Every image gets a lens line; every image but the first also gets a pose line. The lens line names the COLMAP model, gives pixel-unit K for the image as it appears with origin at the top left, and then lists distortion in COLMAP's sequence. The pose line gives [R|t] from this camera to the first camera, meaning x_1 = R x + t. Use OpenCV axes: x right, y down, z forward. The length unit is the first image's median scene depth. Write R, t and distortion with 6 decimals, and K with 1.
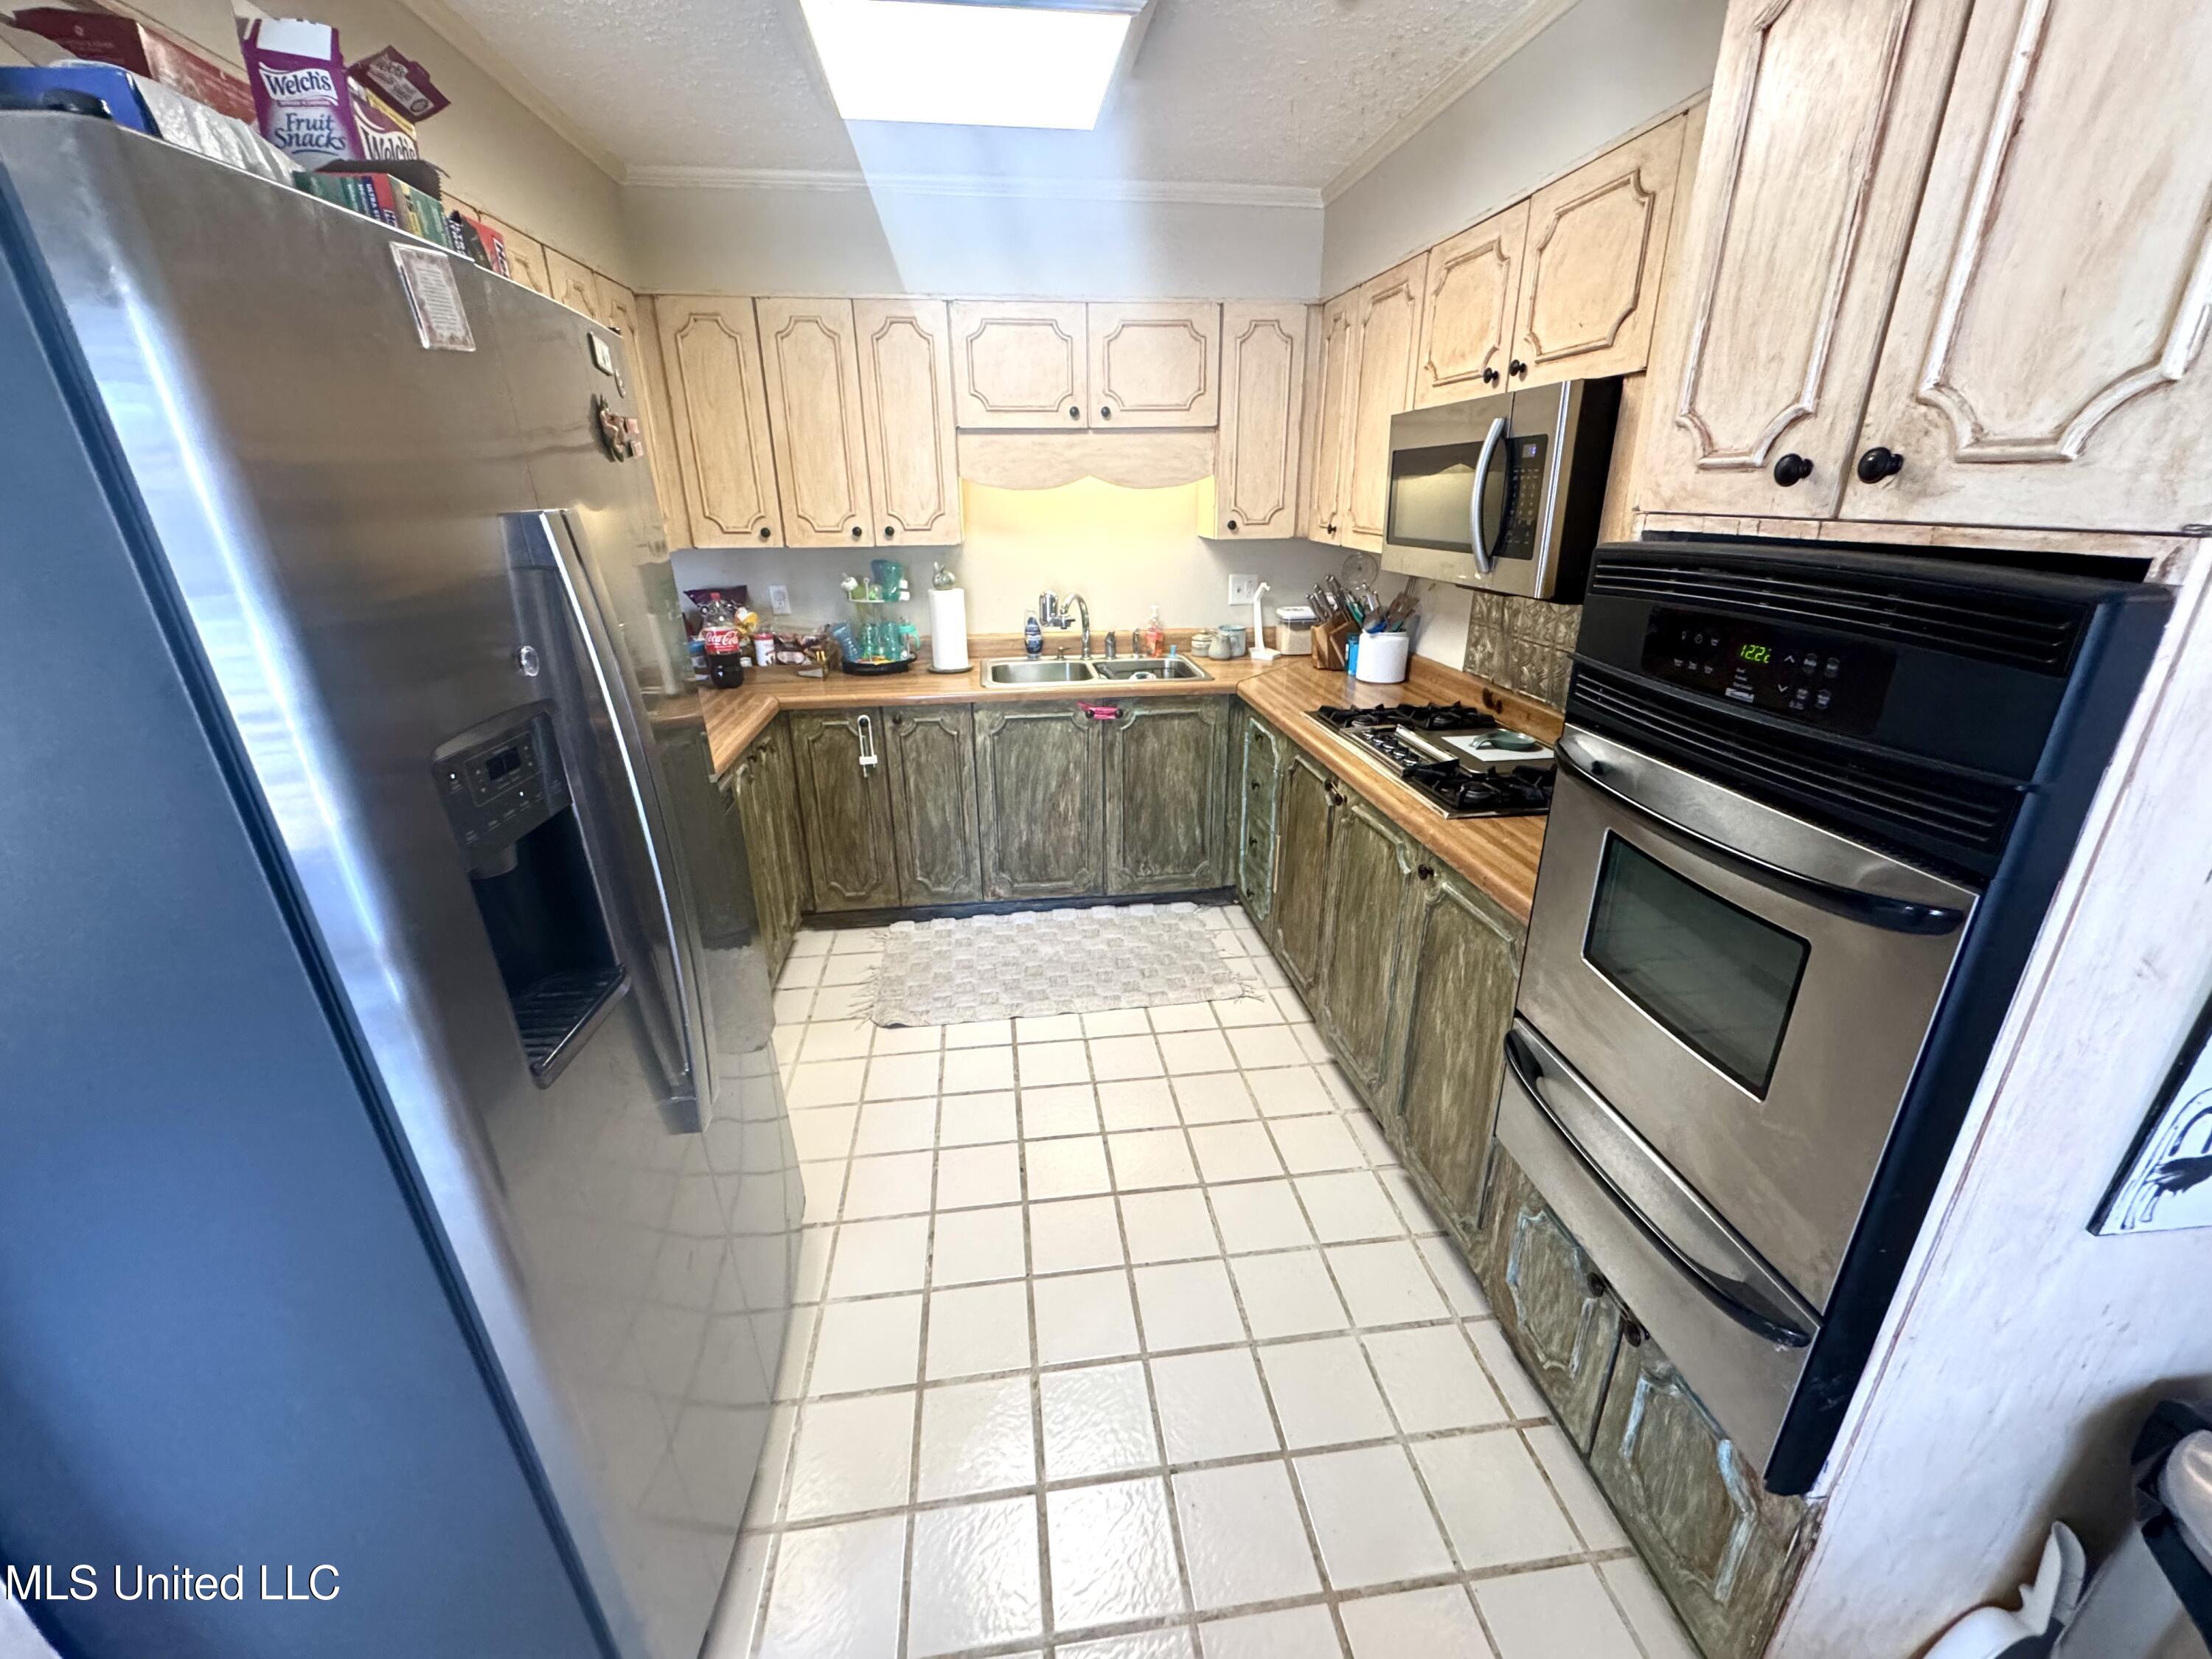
lens RADIAL K [[885.0, 0, 1104.1], [0, 885.0, 825.9], [0, 0, 1]] dist [-0.004492, 0.000680]
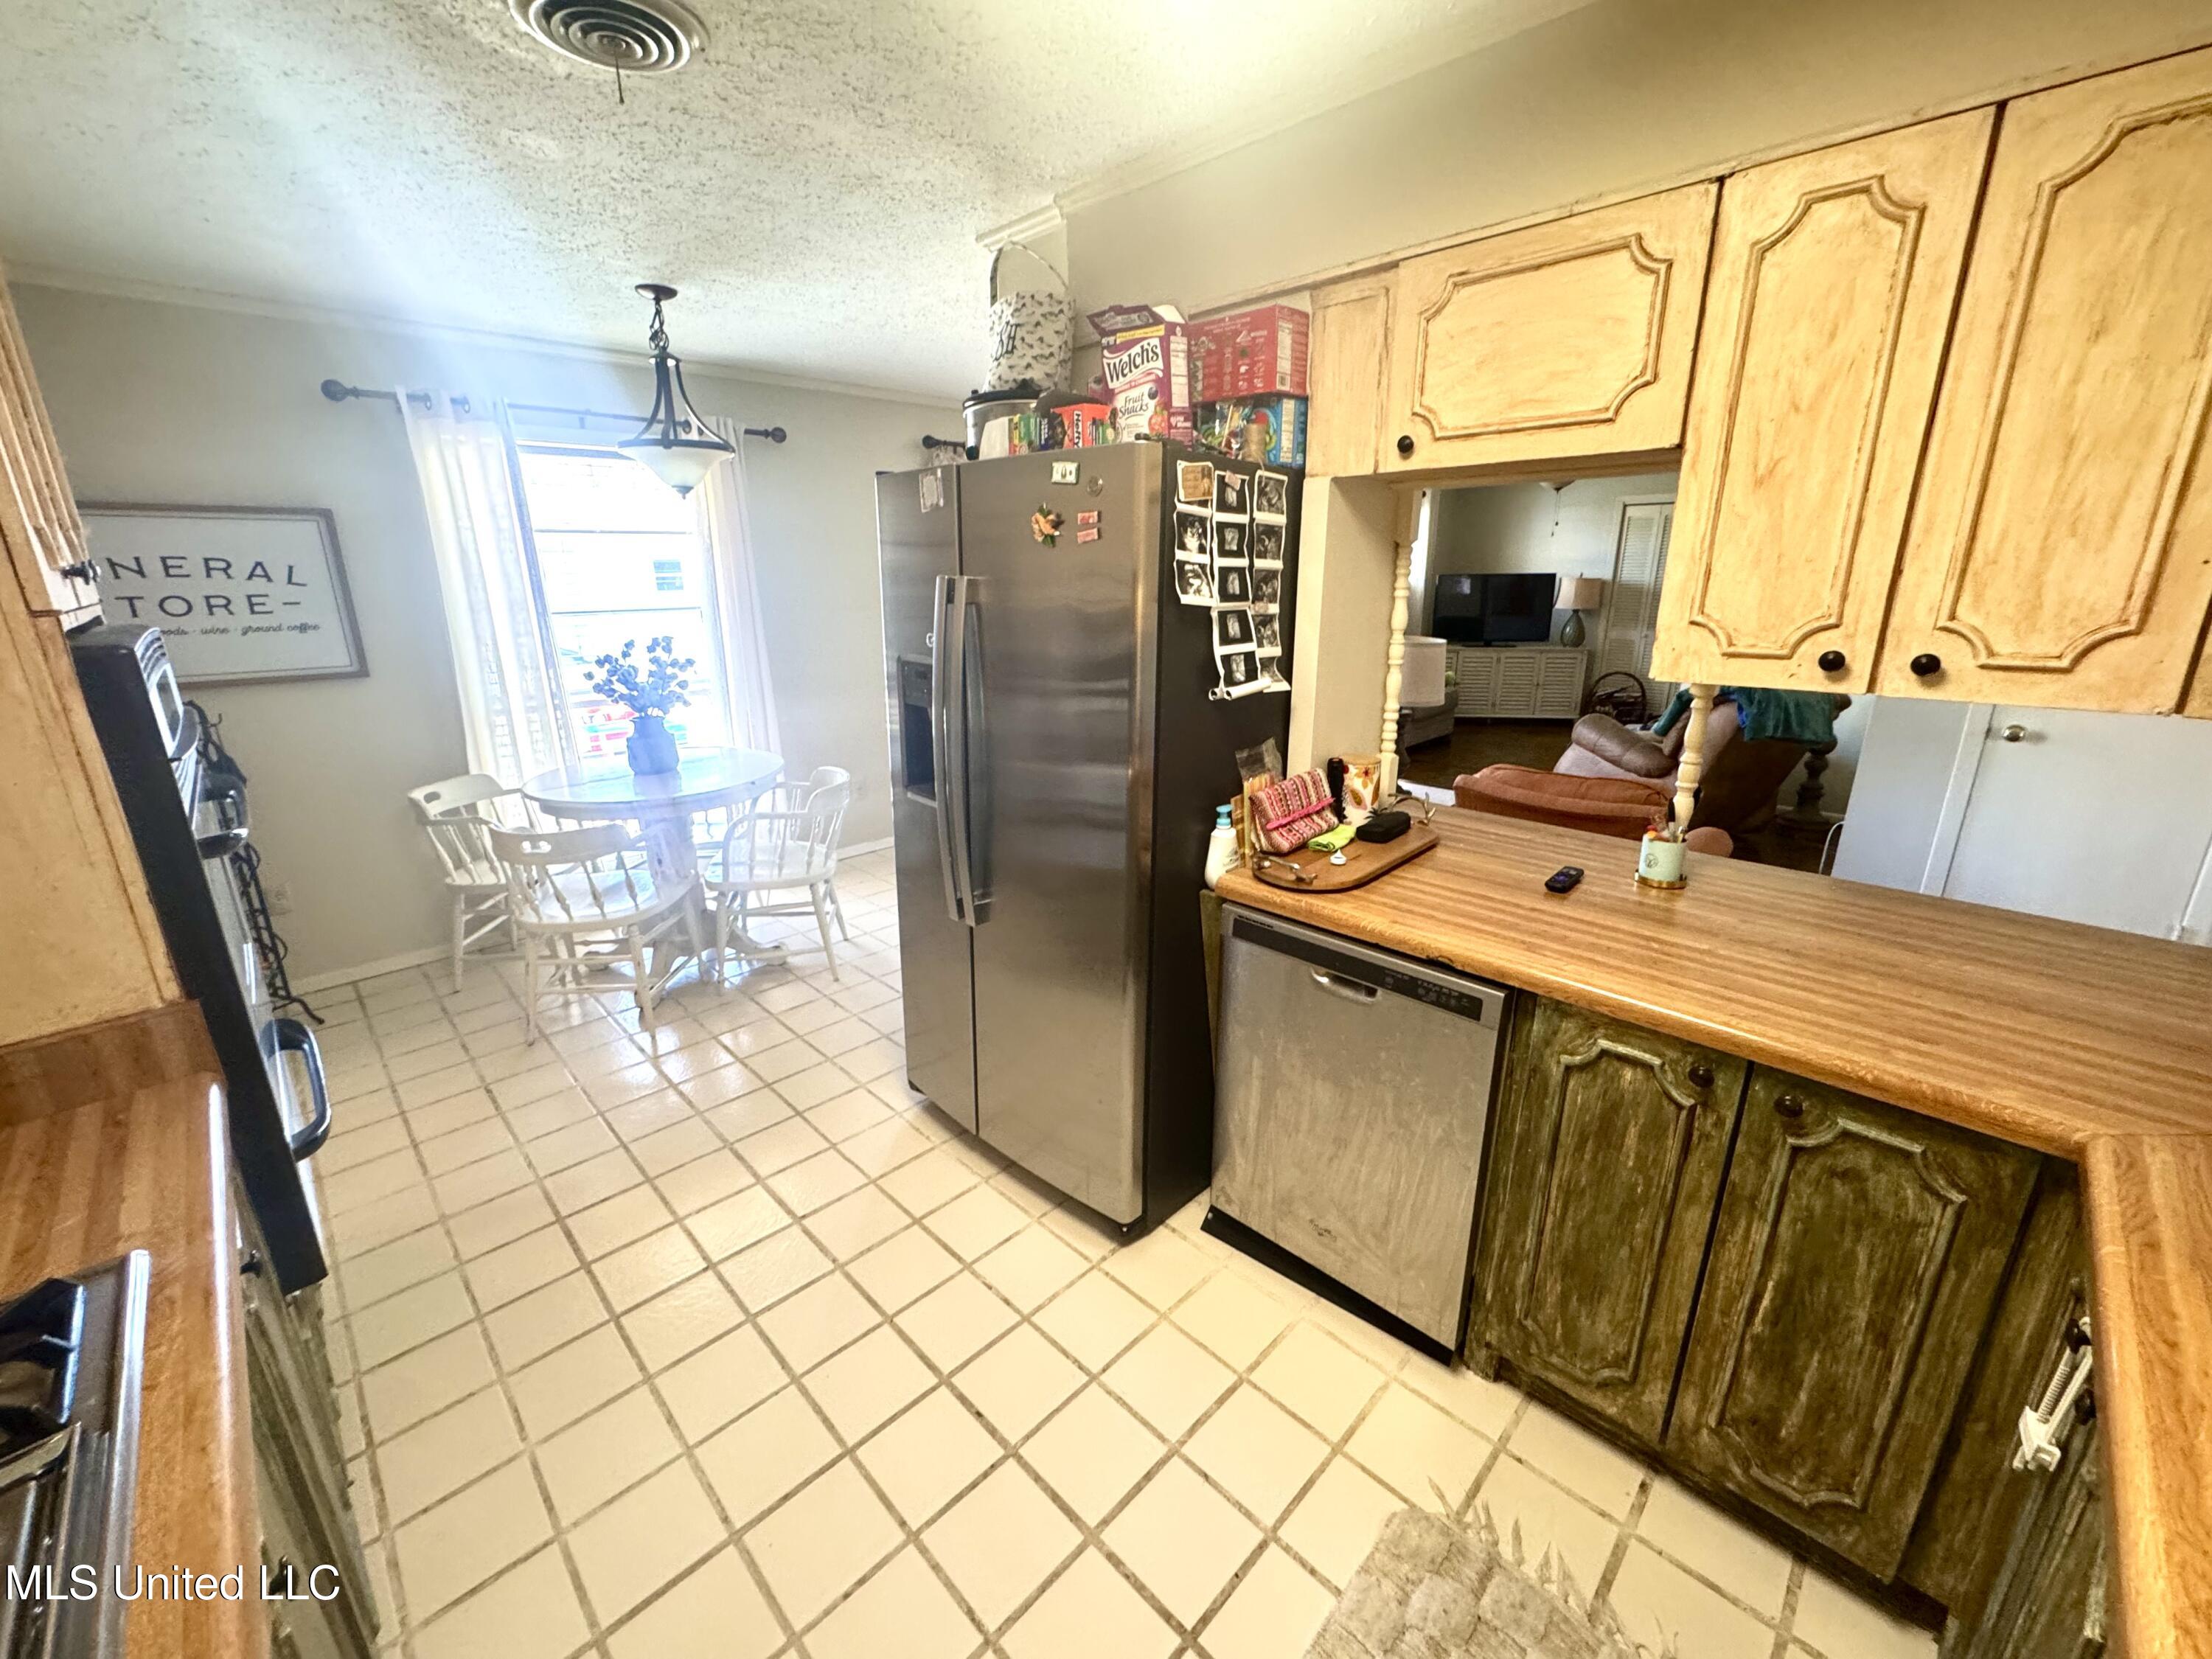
lens RADIAL K [[885.0, 0, 1105.1], [0, 885.0, 825.8], [0, 0, 1]] dist [-0.004492, 0.000680]
pose [[-0.795210, 0.190363, -0.575676, 0.117747], [-0.200128, 0.813826, 0.545560, -0.336563], [0.572355, 0.549044, -0.609066, 0.867014]]
